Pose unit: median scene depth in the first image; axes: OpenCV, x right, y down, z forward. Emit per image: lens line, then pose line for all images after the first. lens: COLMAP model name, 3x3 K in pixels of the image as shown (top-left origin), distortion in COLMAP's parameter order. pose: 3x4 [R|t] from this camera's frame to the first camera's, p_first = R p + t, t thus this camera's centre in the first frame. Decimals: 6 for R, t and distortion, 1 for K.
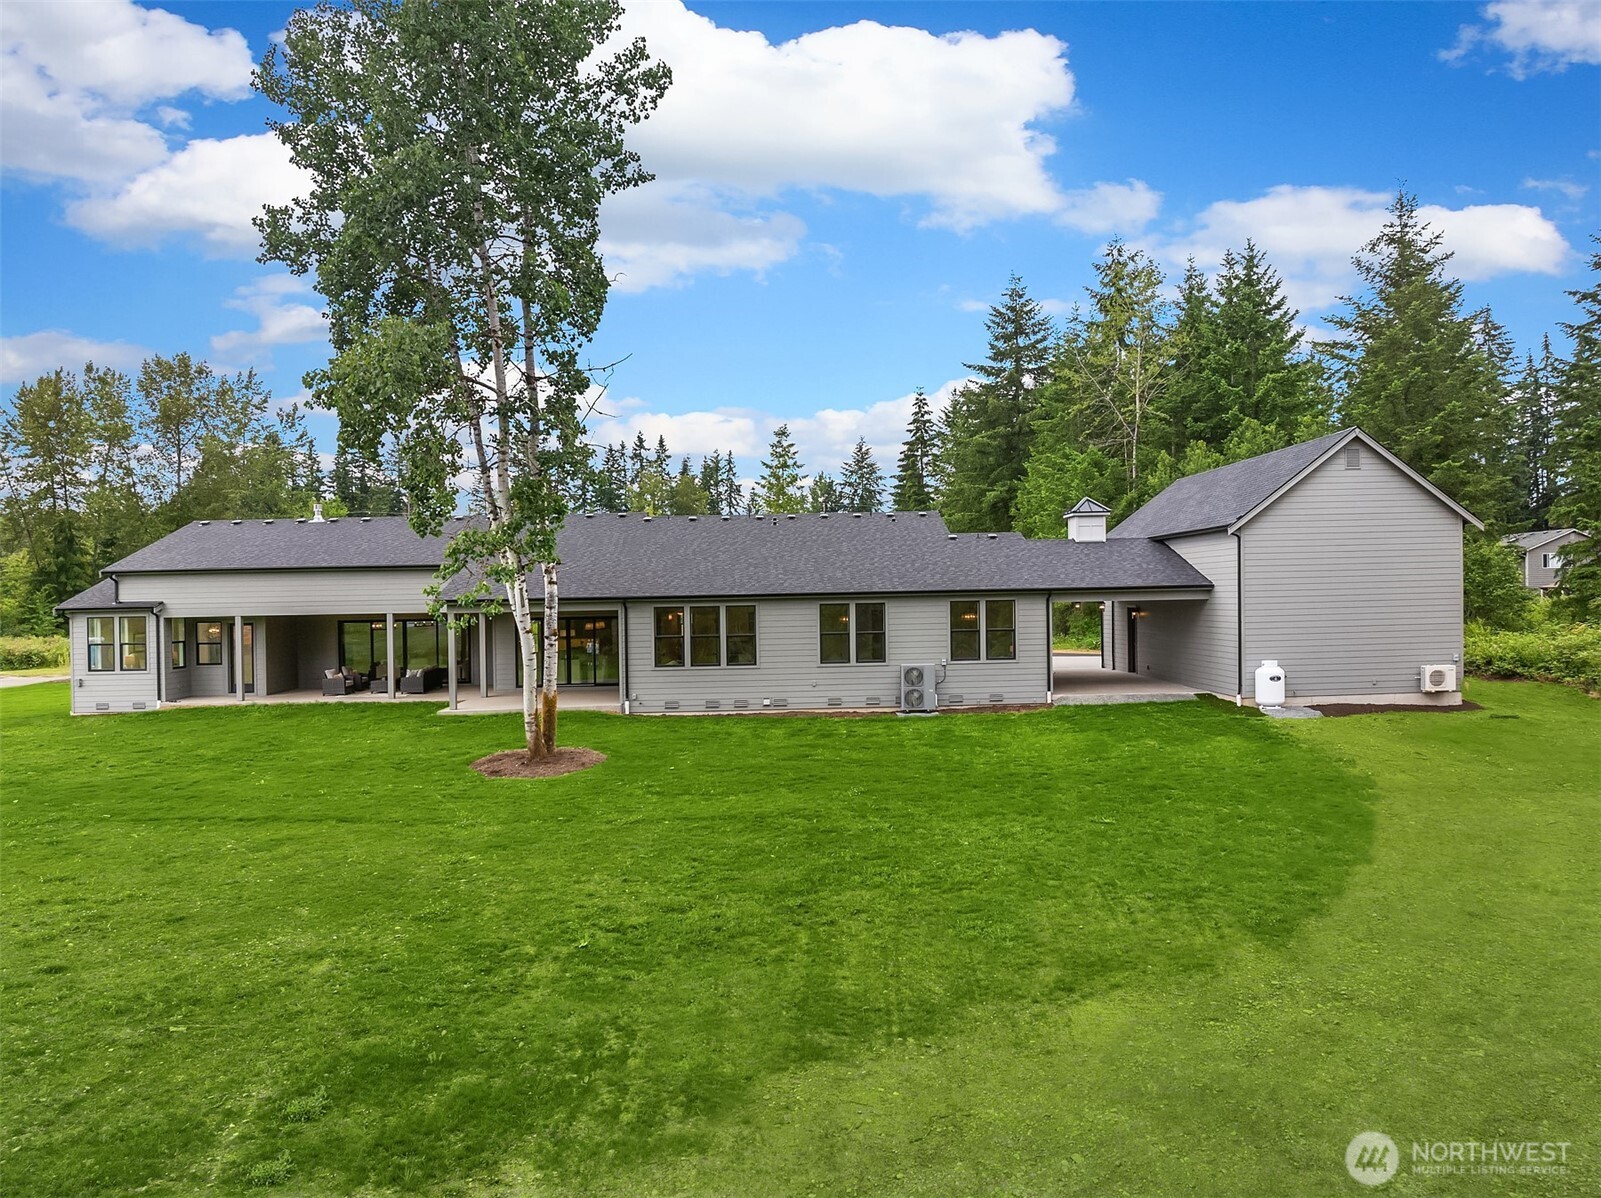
lens RADIAL K [[1138.4, 0, 800.5], [0, 1138.4, 599.0], [0, 0, 1]] dist [-0.032929, 0.000297]
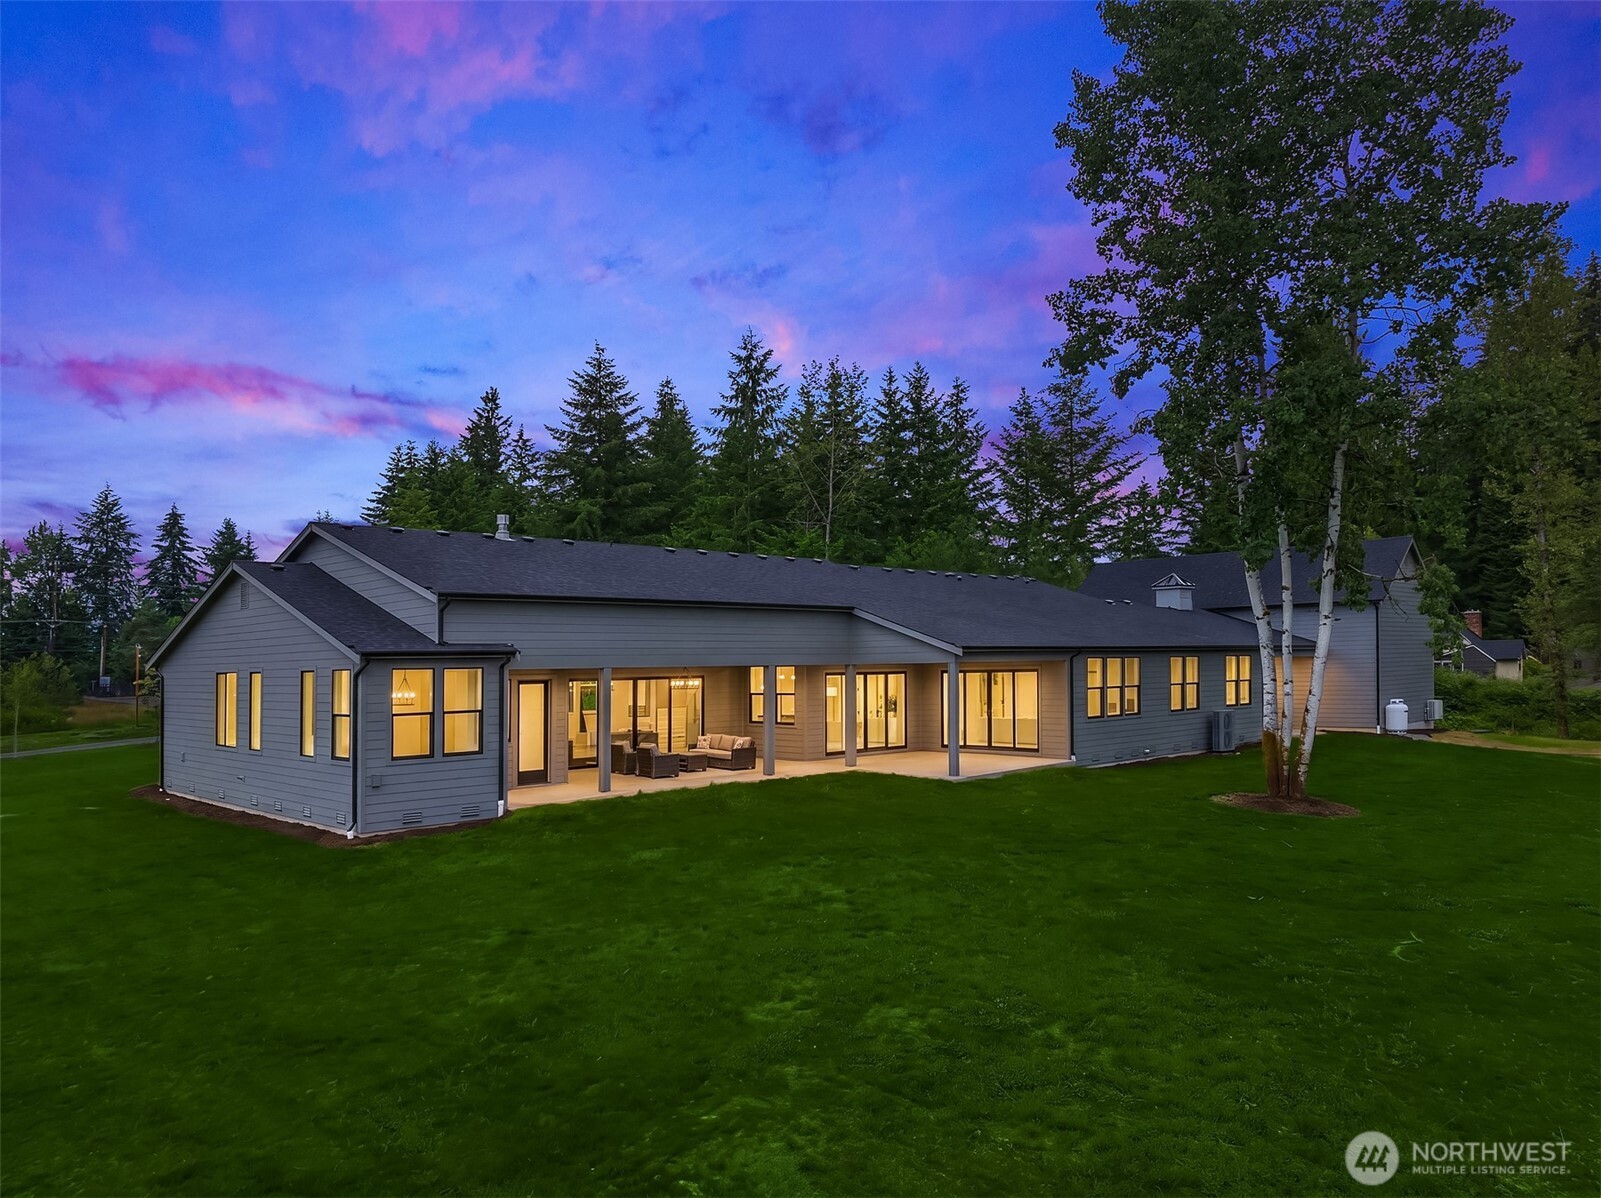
lens RADIAL K [[1138.4, 0, 800.5], [0, 1138.4, 599.0], [0, 0, 1]] dist [-0.032929, 0.000297]
pose [[0.721982, 0.042669, 0.690595, -0.481674], [0.008967, 0.997436, -0.071002, 0.012855], [-0.691854, 0.057455, 0.719748, 0.225174]]
